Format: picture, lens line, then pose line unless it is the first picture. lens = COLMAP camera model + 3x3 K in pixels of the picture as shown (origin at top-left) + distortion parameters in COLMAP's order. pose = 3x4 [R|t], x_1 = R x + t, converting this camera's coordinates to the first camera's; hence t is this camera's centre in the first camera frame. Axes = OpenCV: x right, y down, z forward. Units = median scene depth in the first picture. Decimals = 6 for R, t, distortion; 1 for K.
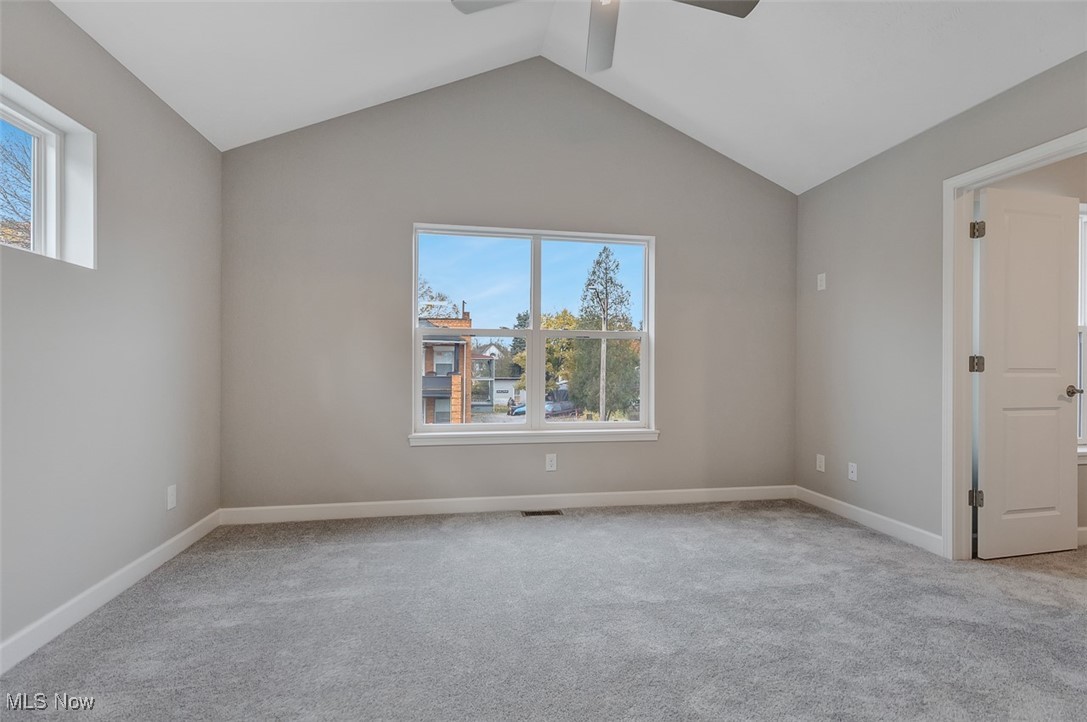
lens RADIAL K [[501.2, 0, 547.9], [0, 501.2, 367.3], [0, 0, 1]] dist [0.005125, -0.000026]
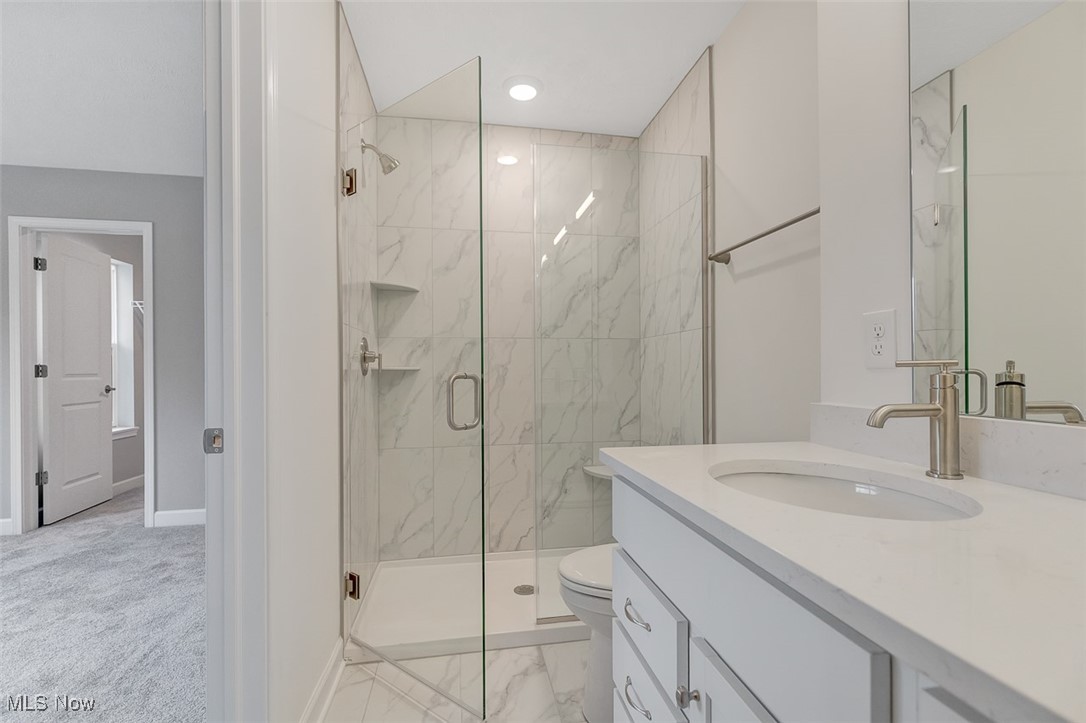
lens RADIAL K [[500.7, 0, 549.0], [0, 500.7, 368.9], [0, 0, 1]] dist [0.005125, -0.000026]
pose [[0.020021, -0.007061, 0.999775, -0.380619], [0.007065, 0.999951, 0.006921, -0.012086], [-0.999775, 0.006924, 0.020070, -0.294788]]
